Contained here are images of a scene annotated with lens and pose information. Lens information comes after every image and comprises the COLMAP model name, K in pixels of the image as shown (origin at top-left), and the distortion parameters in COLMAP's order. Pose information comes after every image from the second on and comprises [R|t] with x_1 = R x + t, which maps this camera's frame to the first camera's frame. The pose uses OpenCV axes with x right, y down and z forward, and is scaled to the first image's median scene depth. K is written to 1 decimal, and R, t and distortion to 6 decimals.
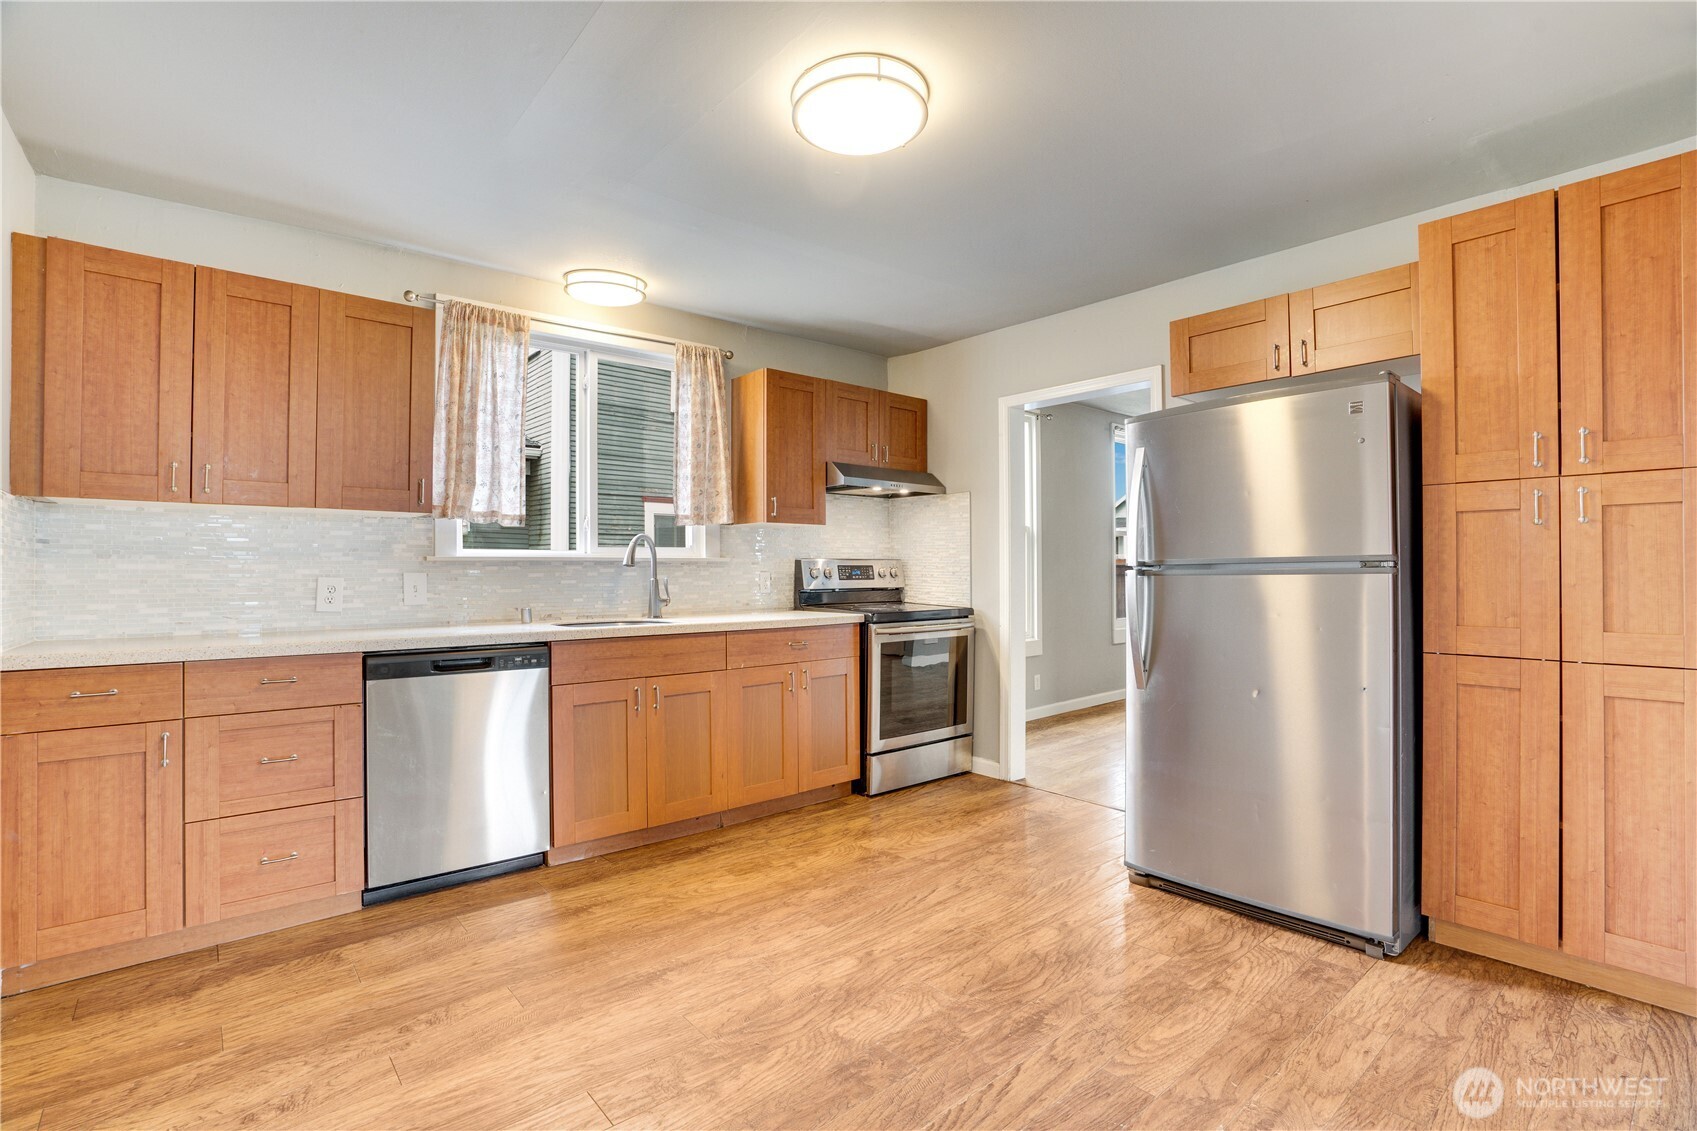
lens RADIAL K [[787.1, 0, 837.3], [0, 787.1, 565.6], [0, 0, 1]] dist [-0.061516, 0.025796]
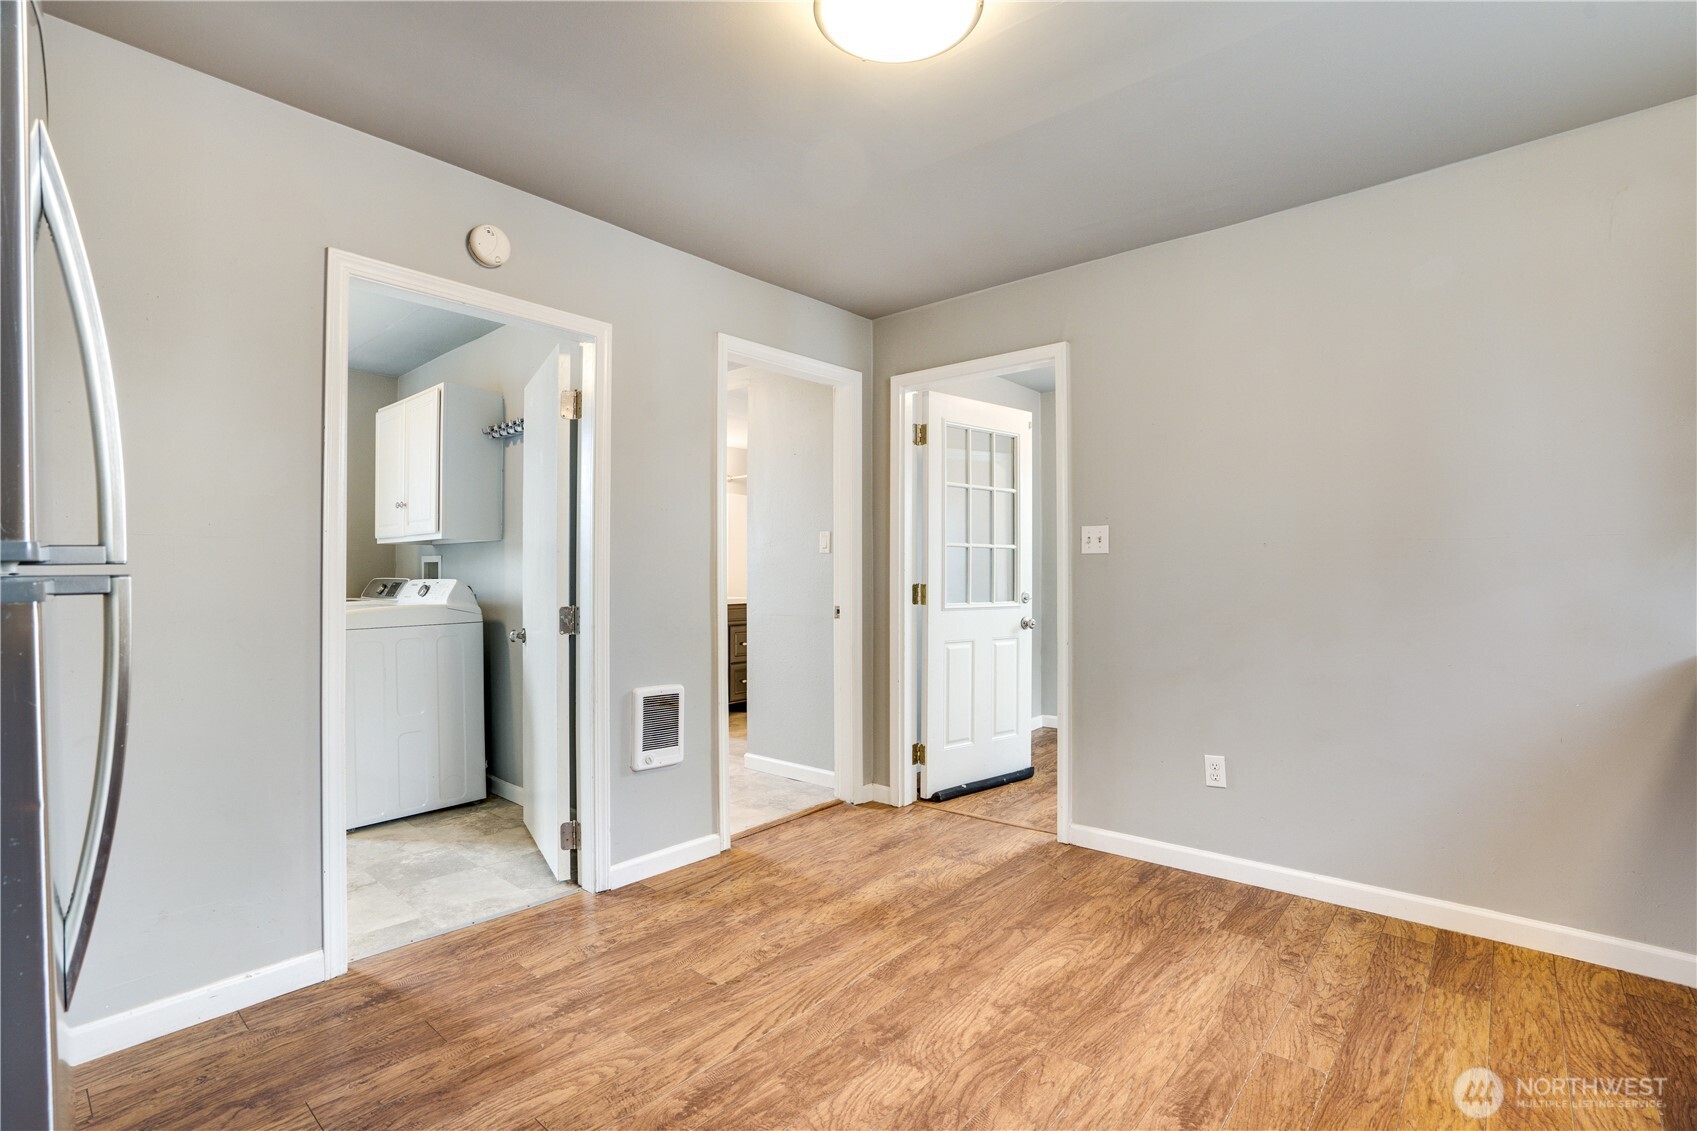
lens RADIAL K [[787.1, 0, 837.3], [0, 787.1, 565.6], [0, 0, 1]] dist [-0.061516, 0.025796]
pose [[-0.989307, 0.007773, -0.145643, 0.149749], [0.010393, 0.999797, -0.017237, 0.008705], [0.145480, -0.018566, -0.989187, 1.261110]]
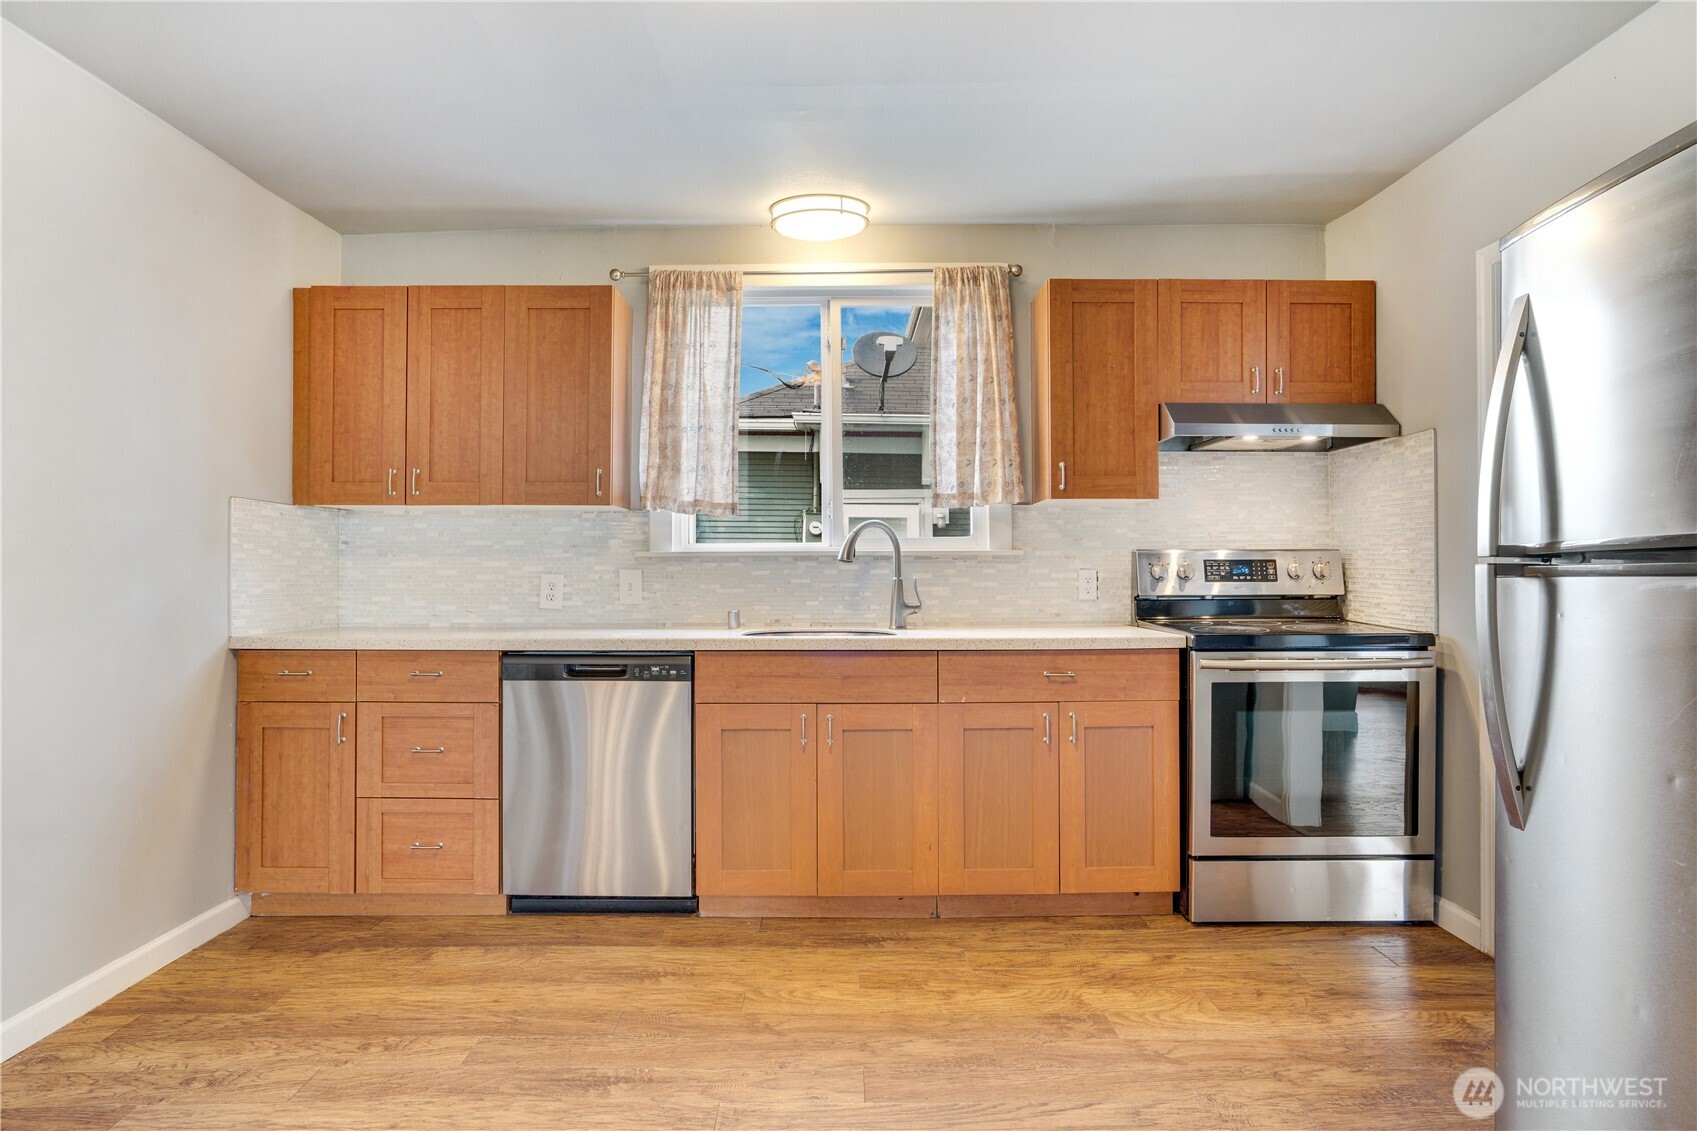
lens RADIAL K [[948.4, 0, 837.1], [0, 948.4, 563.3], [0, 0, 1]] dist [-0.045687, 0.037953]
pose [[0.766813, -0.002490, -0.641866, 0.420398], [0.003441, 0.999994, 0.000231, 0.002370], [0.641862, -0.002386, 0.766817, 0.315759]]
